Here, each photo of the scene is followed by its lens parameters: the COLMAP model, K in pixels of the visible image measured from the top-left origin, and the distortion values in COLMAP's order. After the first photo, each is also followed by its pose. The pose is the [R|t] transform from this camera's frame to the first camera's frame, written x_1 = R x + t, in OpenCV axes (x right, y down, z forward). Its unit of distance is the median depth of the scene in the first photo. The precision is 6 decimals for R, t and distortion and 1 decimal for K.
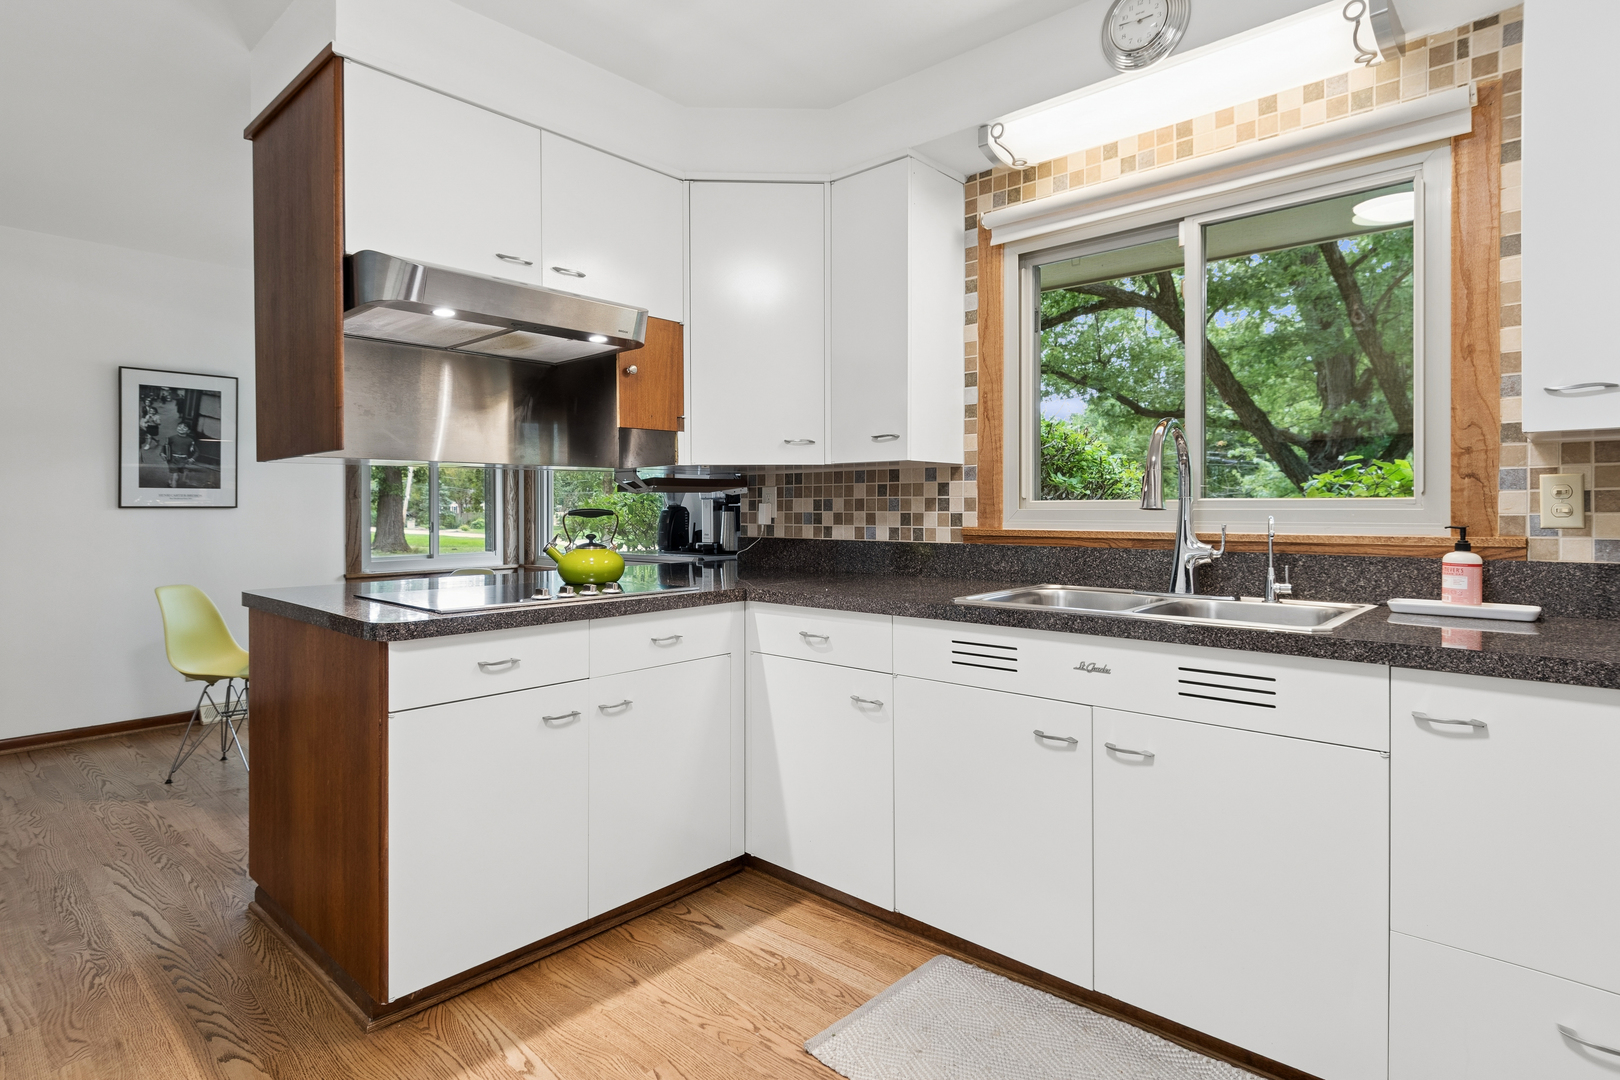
lens RADIAL K [[850.7, 0, 807.7], [0, 850.7, 504.1], [0, 0, 1]] dist [0.000753, 0.000846]
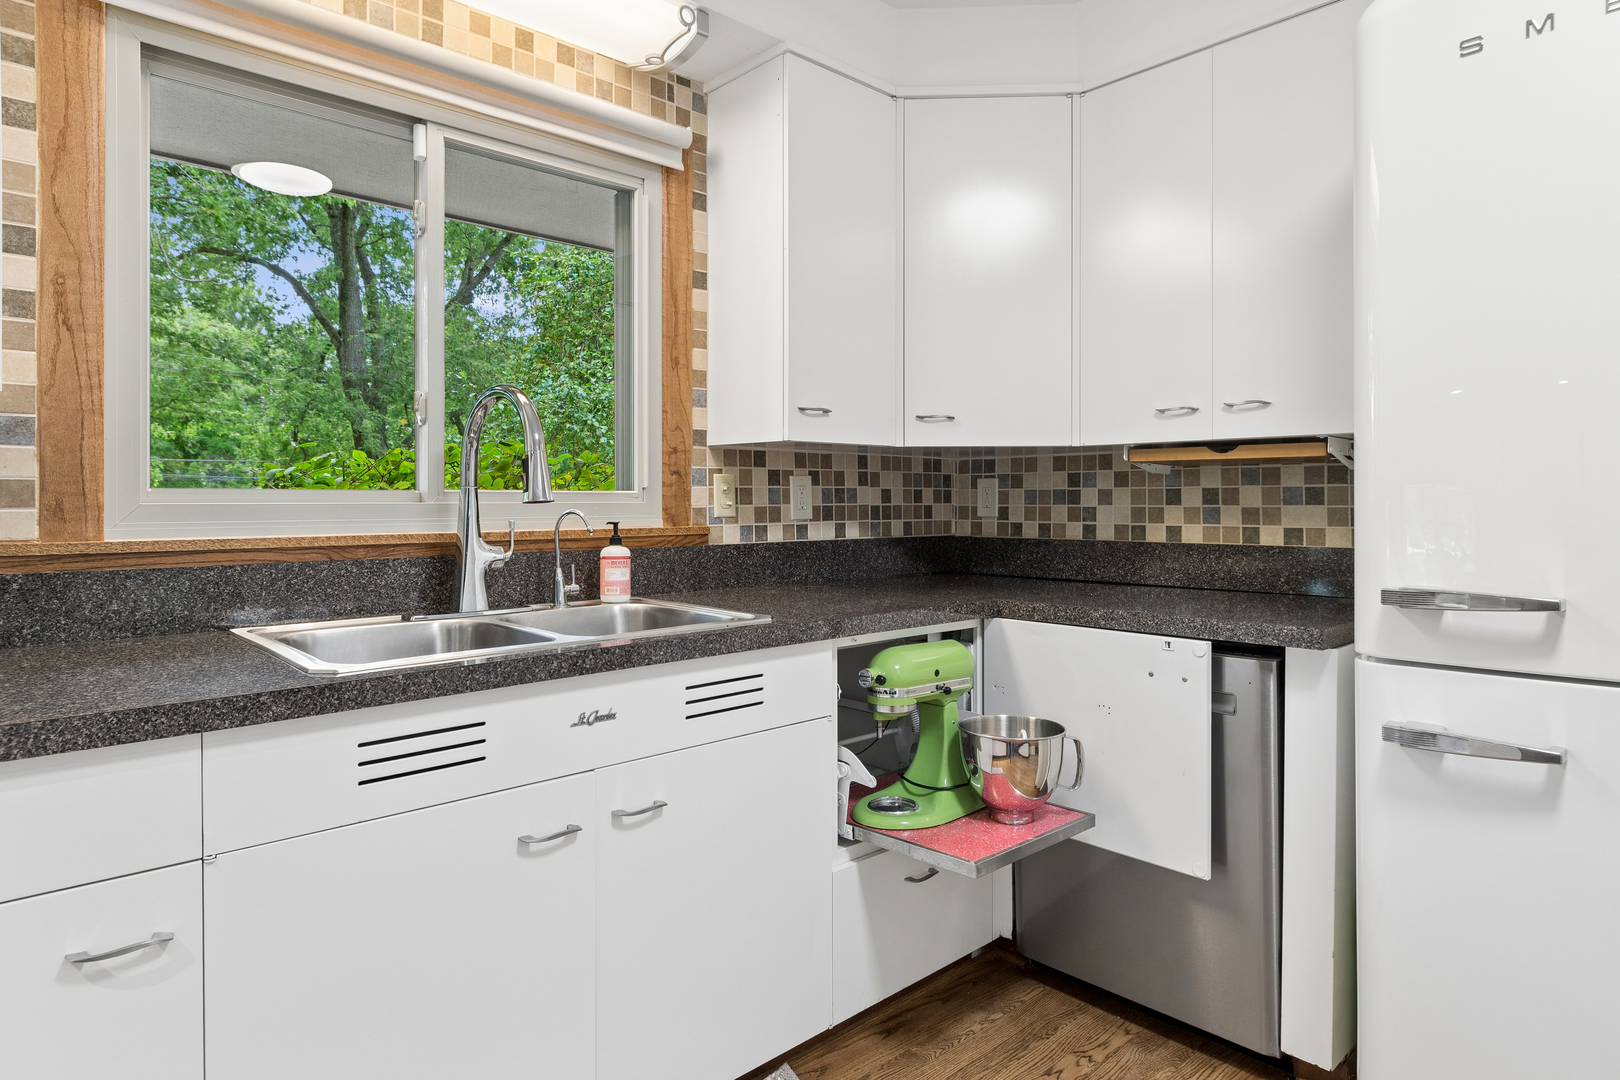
lens RADIAL K [[874.9, 0, 808.0], [0, 874.9, 509.7], [0, 0, 1]] dist [-0.005661, -0.002500]
pose [[0.115319, -0.002900, 0.993324, -0.359368], [0.002248, 0.999994, 0.002659, 0.013161], [-0.993326, 0.001927, 0.115325, 0.691868]]
